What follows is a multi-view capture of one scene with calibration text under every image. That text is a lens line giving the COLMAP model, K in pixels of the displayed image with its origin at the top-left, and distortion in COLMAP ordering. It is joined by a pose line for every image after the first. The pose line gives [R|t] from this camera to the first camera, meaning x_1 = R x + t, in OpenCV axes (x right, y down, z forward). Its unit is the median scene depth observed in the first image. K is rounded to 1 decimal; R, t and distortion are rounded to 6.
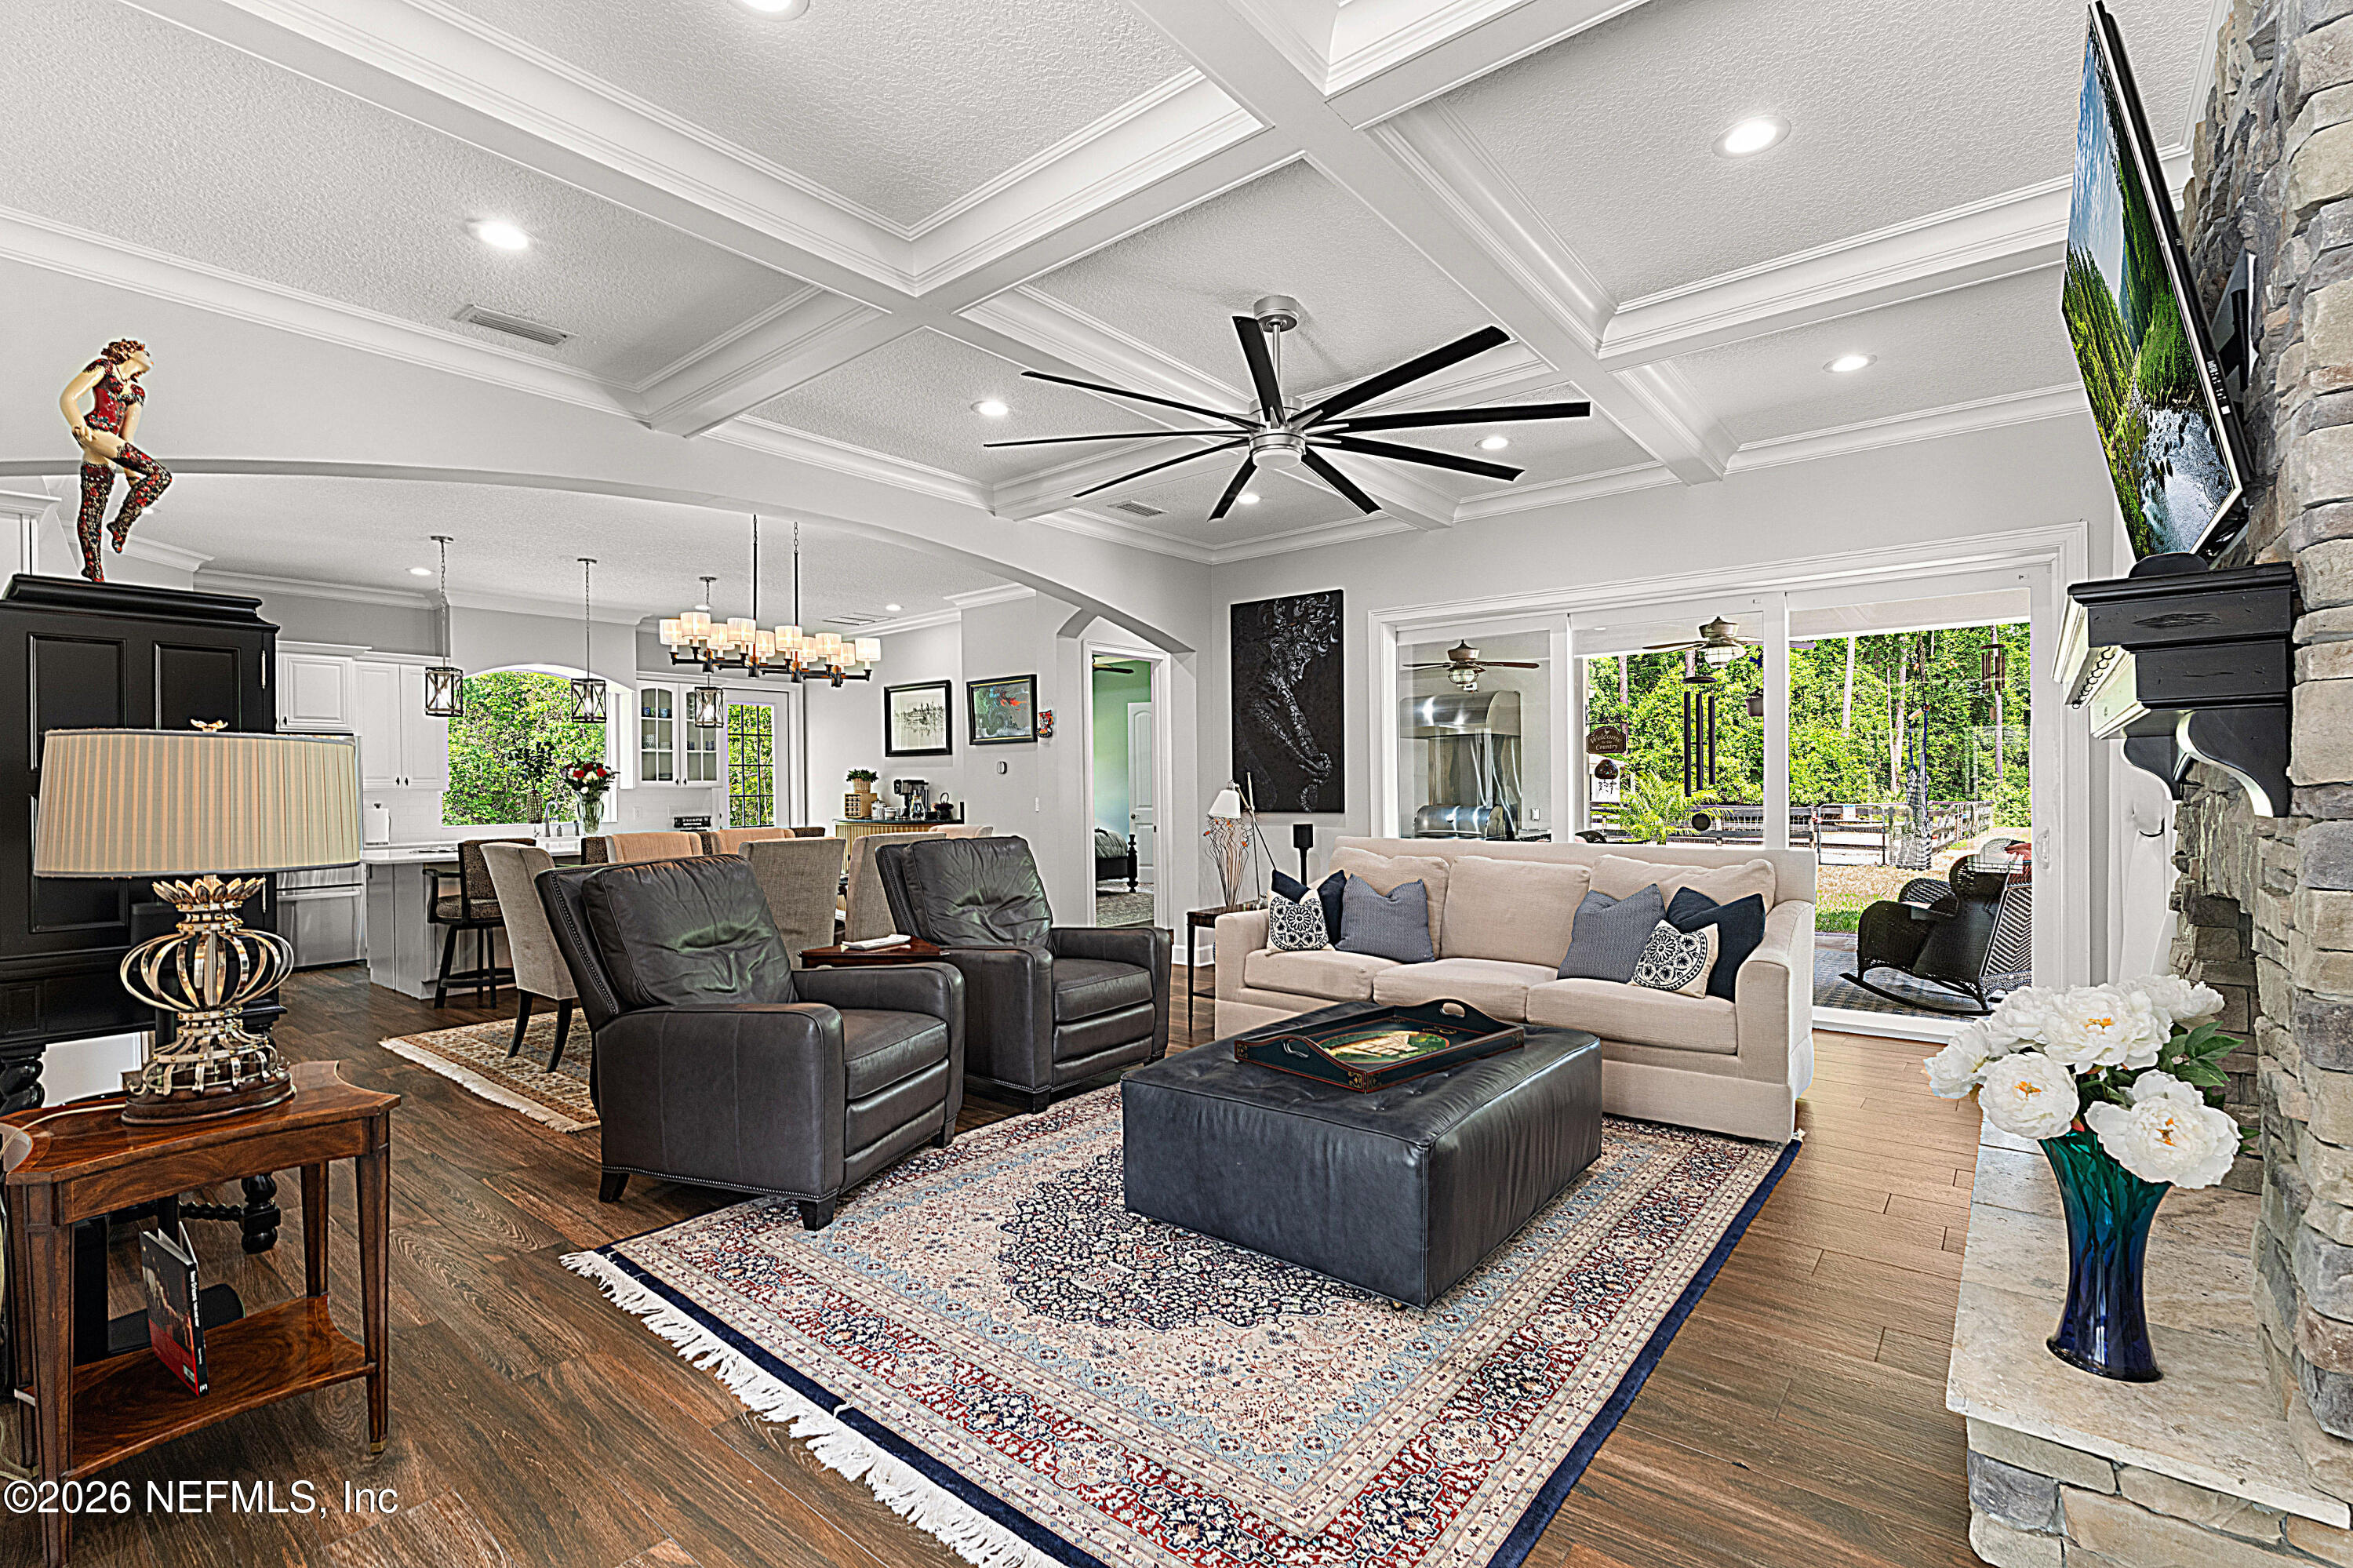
lens RADIAL K [[1037.5, 0, 1171.2], [0, 1037.5, 801.6], [0, 0, 1]] dist [-0.005551, 0.000335]
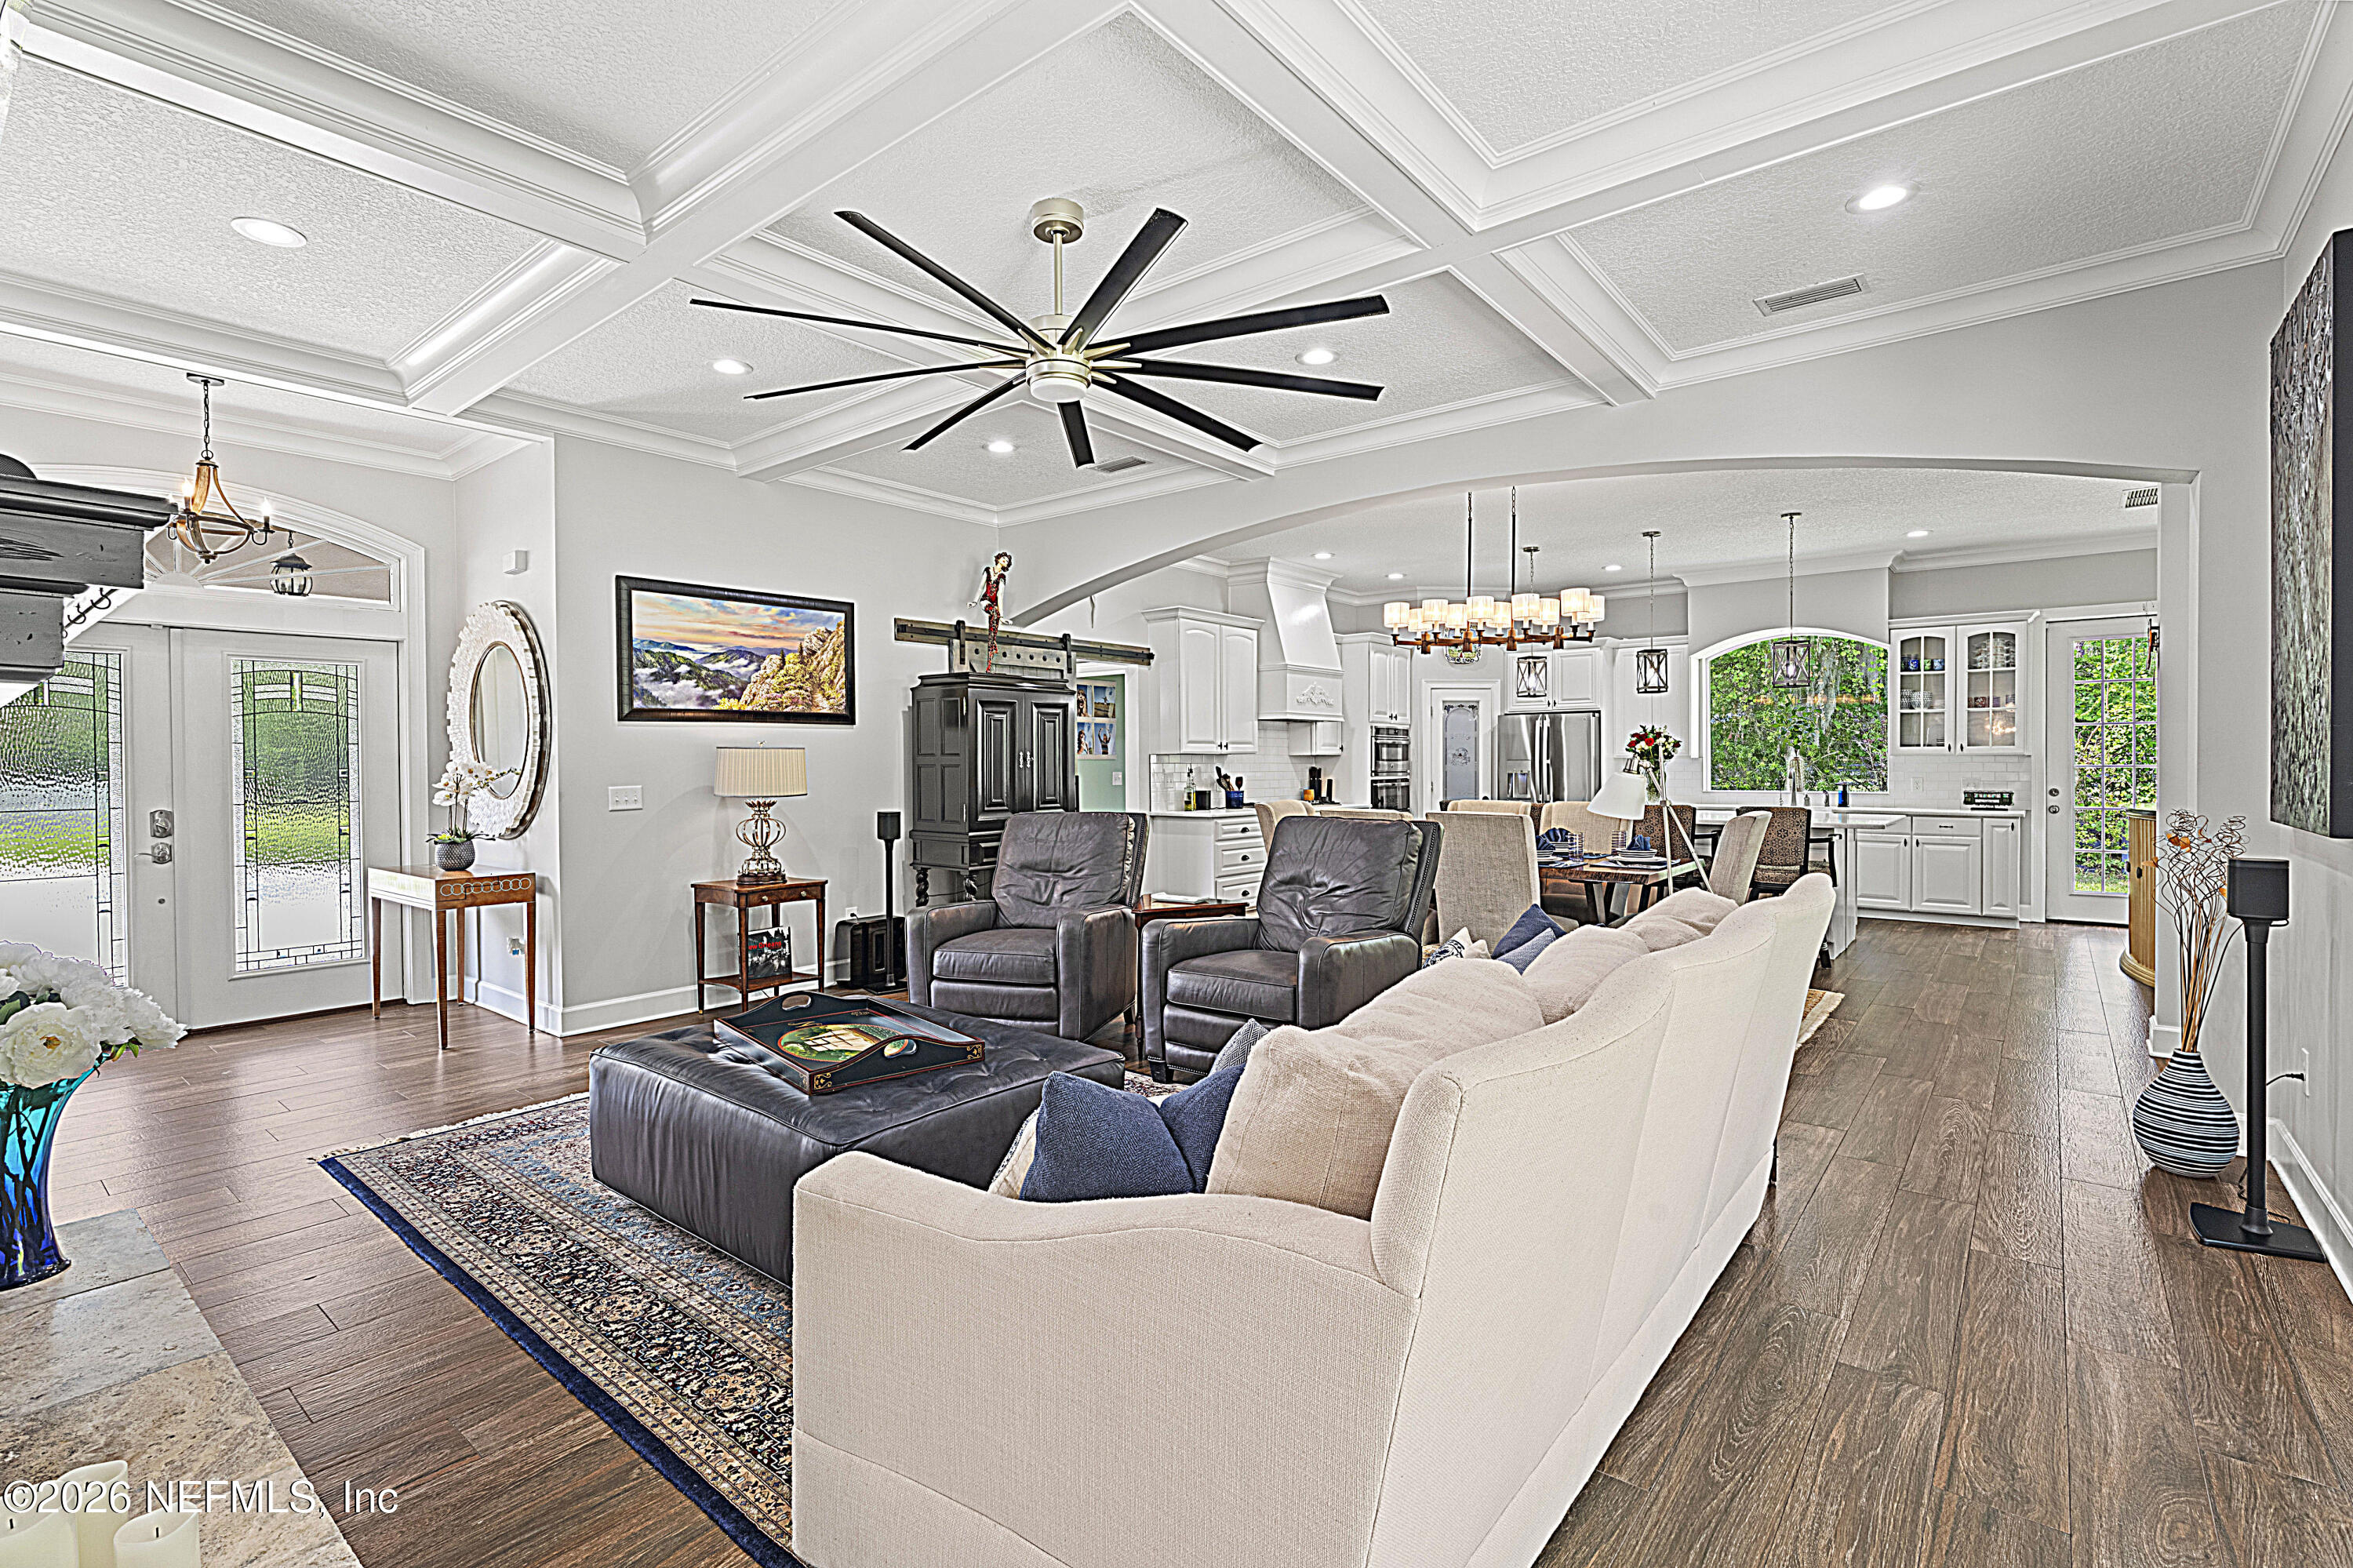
lens RADIAL K [[1037.5, 0, 1169.9], [0, 1037.5, 778.6], [0, 0, 1]] dist [-0.005551, 0.000335]
pose [[-0.003467, 0.026118, -0.999653, 0.515541], [-0.008452, 0.999622, 0.026146, -0.016339], [0.999958, 0.008540, -0.003245, 0.577532]]
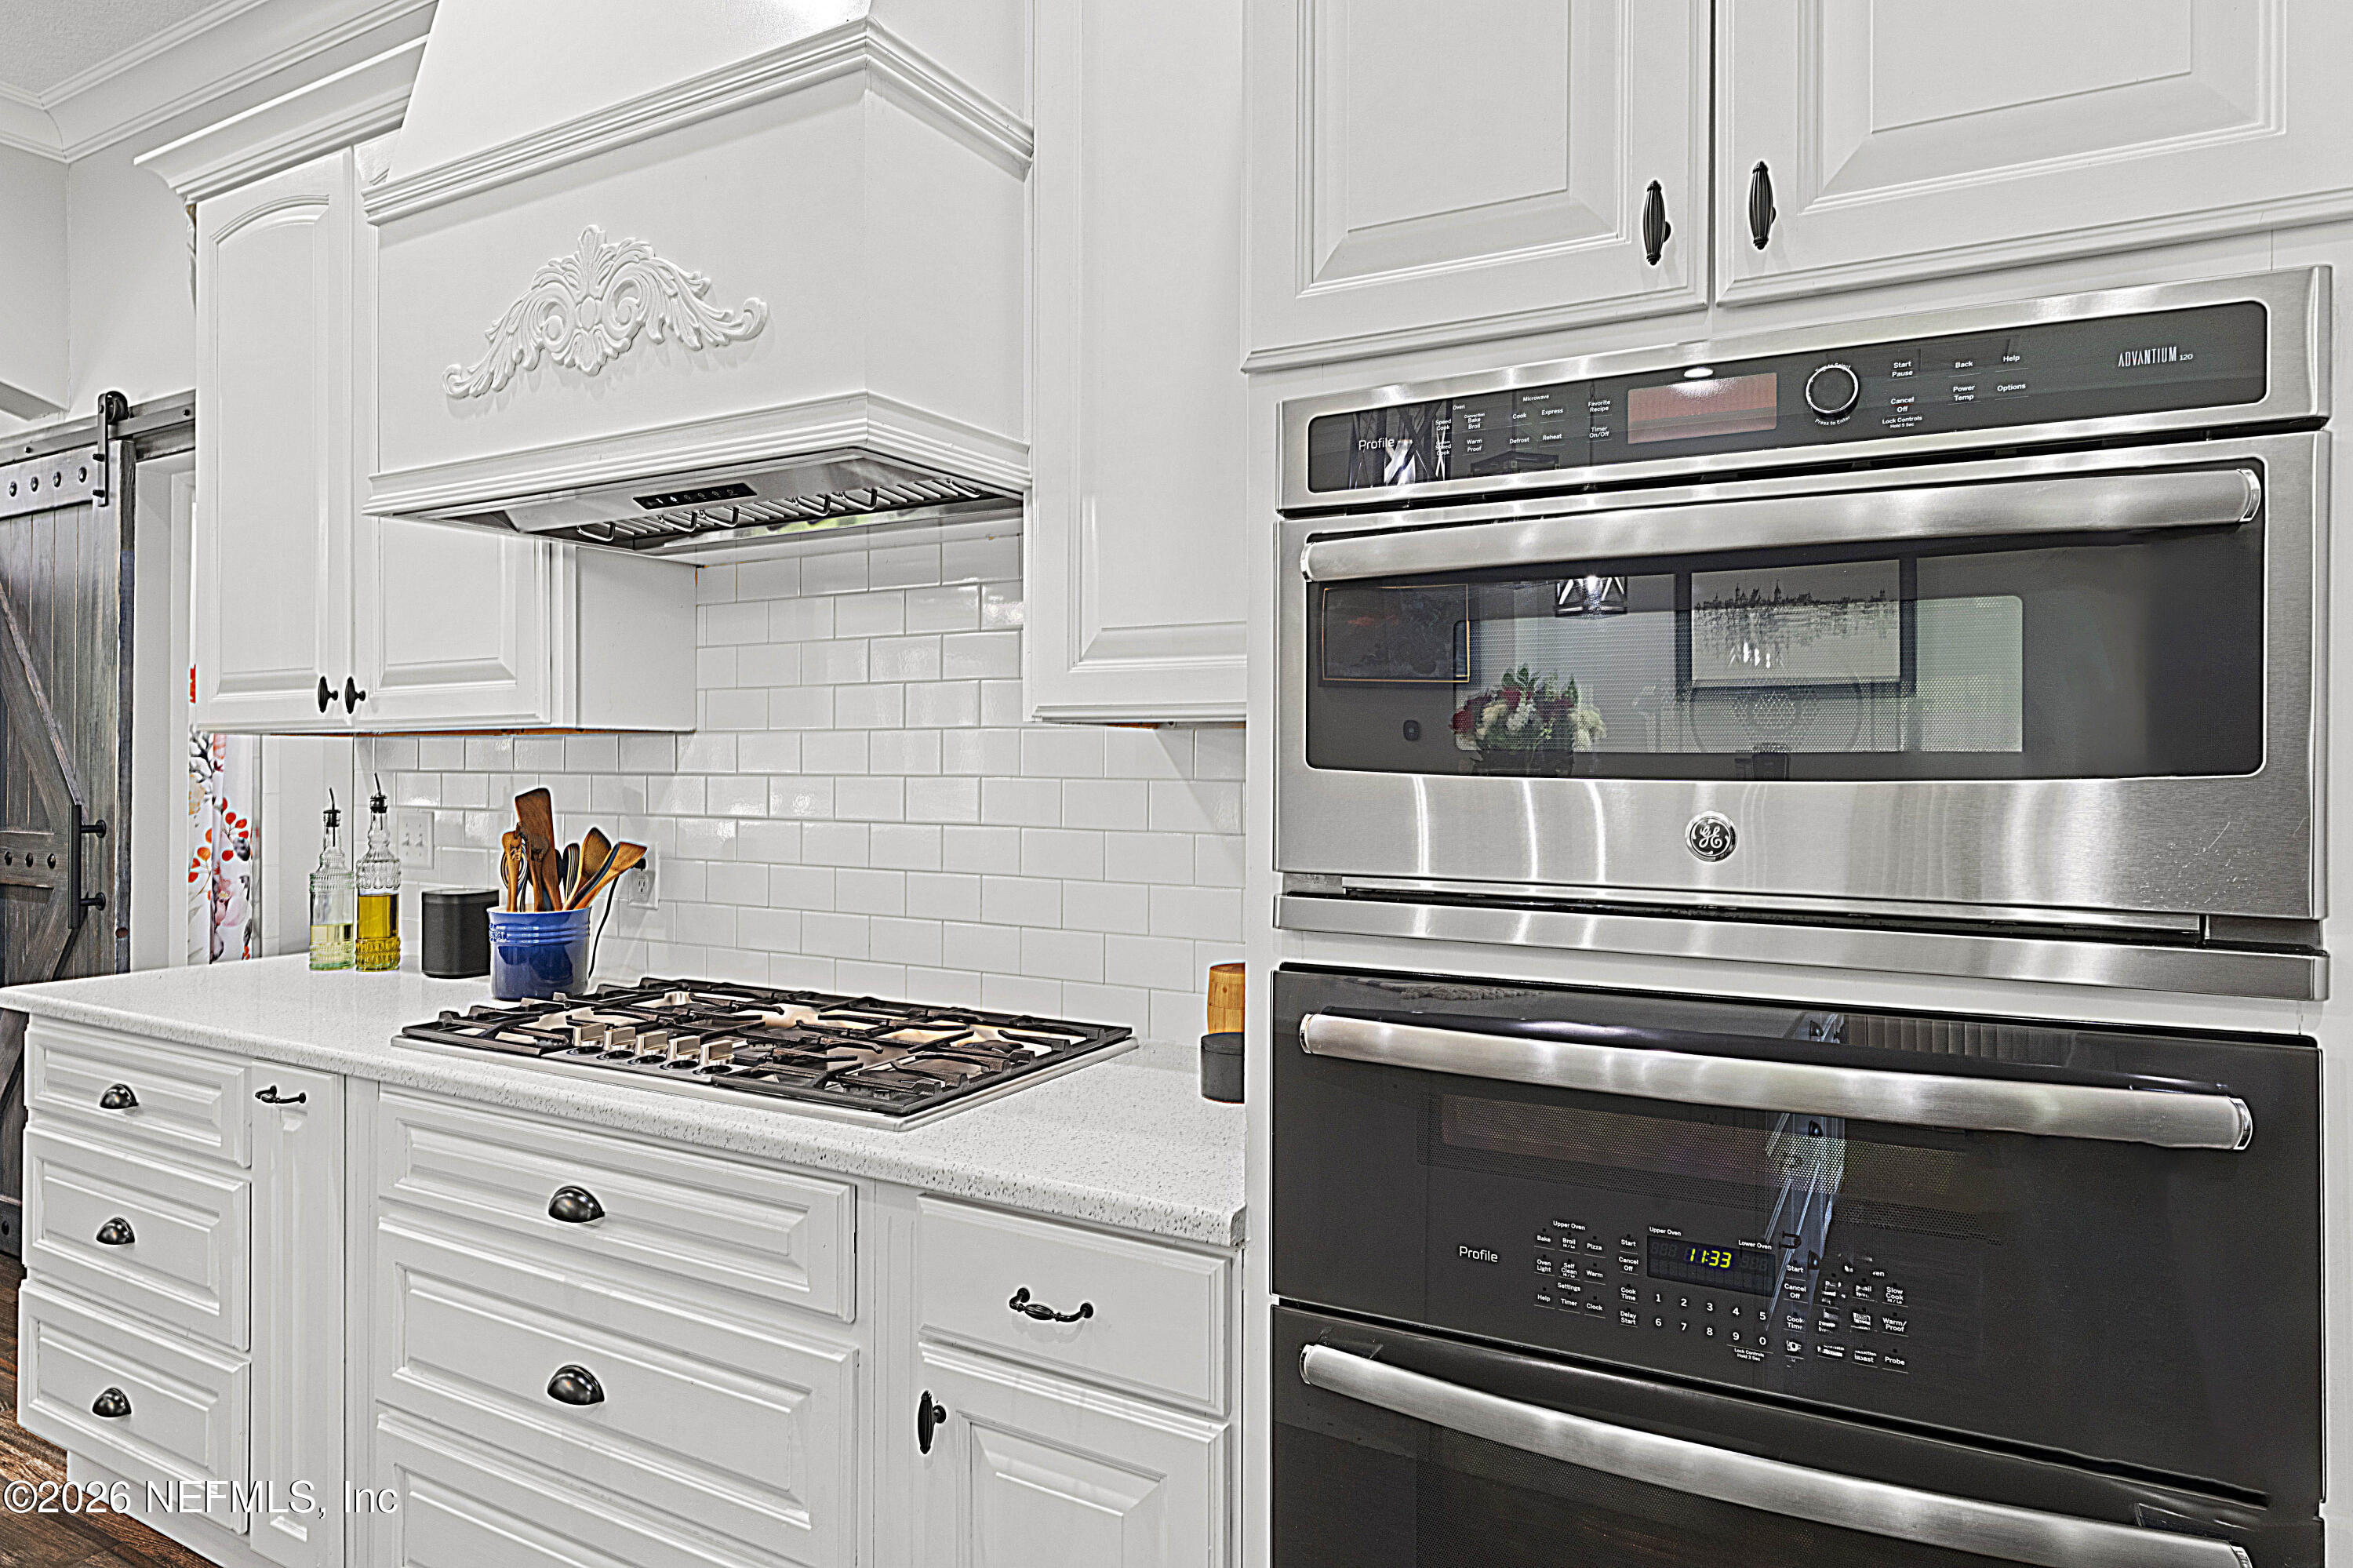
lens RADIAL K [[1404.9, 0, 1175.4], [0, 1404.9, 767.1], [0, 0, 1]] dist [-0.005529, -0.001898]
pose [[-0.984016, 0.011766, -0.177691, -0.854832], [0.008562, 0.999787, 0.018790, -0.009622], [0.177874, 0.016968, -0.983907, 1.030997]]
